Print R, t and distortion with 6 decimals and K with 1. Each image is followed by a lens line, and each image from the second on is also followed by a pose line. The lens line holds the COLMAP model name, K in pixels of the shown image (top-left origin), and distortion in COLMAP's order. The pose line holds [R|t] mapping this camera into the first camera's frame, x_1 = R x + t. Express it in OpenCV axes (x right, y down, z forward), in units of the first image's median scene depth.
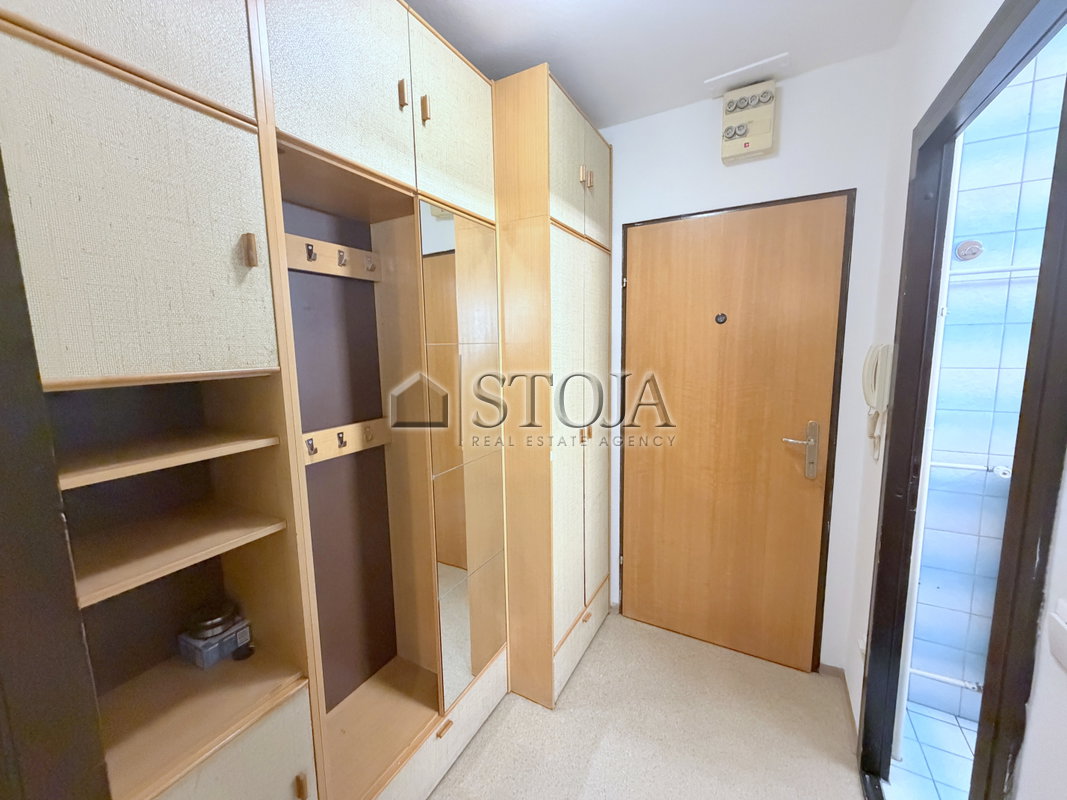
lens RADIAL K [[425.9, 0, 533.5], [0, 425.9, 400.0], [0, 0, 1]] dist [-0.000690, -0.000094]
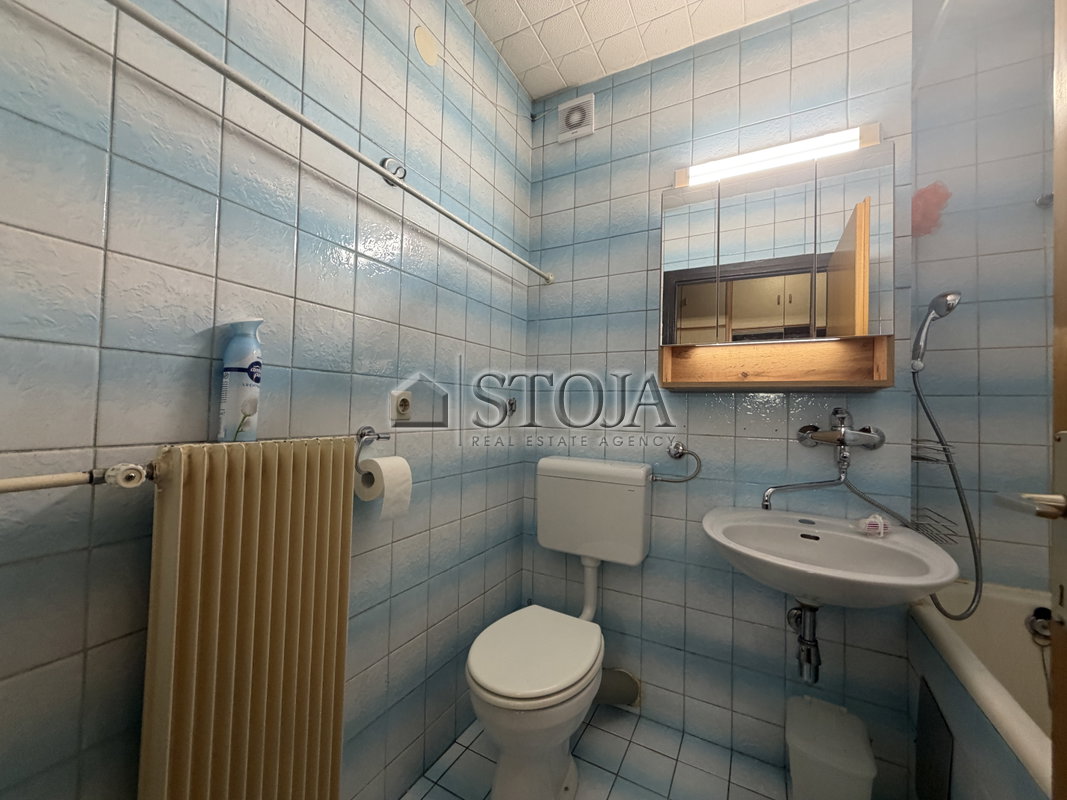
lens RADIAL K [[425.9, 0, 533.5], [0, 425.9, 400.0], [0, 0, 1]] dist [-0.000690, -0.000094]
pose [[-0.011280, 0.042044, 0.999052, 0.635608], [0.105497, 0.993589, -0.040623, 0.145576], [-0.994356, 0.104939, -0.015643, 0.563012]]
